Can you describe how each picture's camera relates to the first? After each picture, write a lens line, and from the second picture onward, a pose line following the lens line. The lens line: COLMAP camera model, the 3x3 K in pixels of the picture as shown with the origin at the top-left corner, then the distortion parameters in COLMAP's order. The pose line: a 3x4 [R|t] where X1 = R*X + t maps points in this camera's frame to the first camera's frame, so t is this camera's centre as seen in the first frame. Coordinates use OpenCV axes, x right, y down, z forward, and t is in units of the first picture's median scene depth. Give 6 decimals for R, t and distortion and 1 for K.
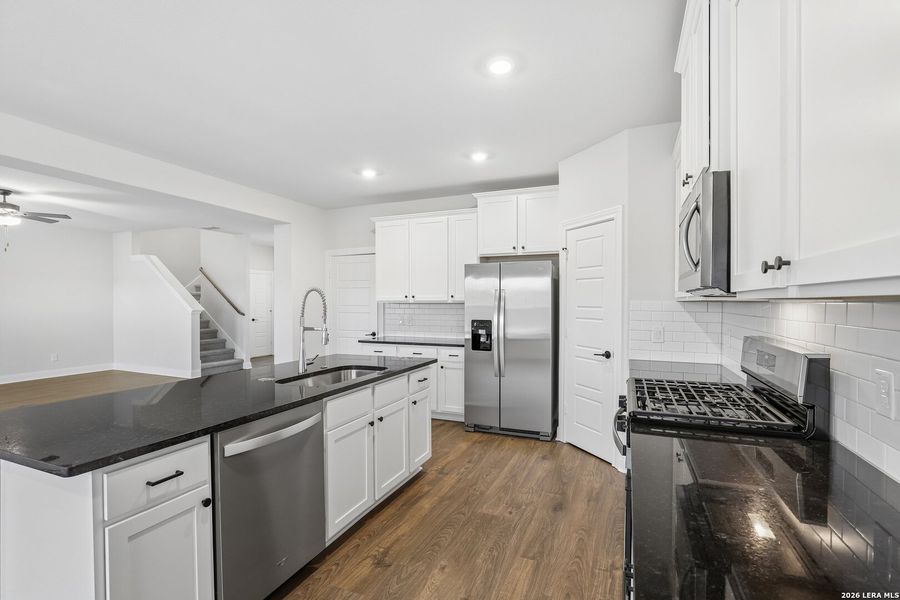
lens RADIAL K [[416.7, 0, 452.6], [0, 416.7, 298.7], [0, 0, 1]] dist [-0.018023, 0.004649]
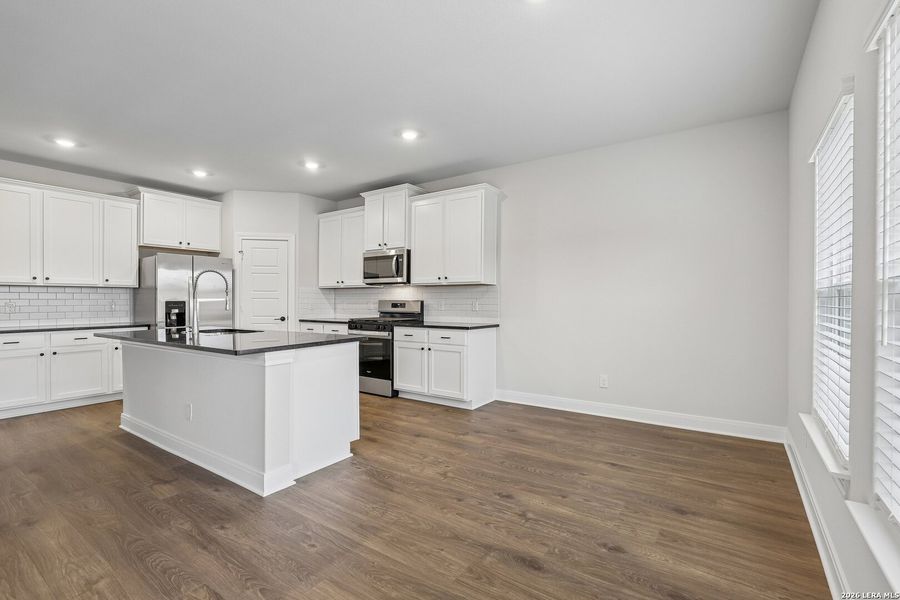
lens RADIAL K [[416.7, 0, 454.4], [0, 416.7, 301.2], [0, 0, 1]] dist [-0.018023, 0.004649]
pose [[0.204598, -0.001802, 0.978844, -1.014256], [-0.006196, 0.999976, 0.003136, 0.045583], [-0.978826, -0.006707, 0.204582, -0.034910]]
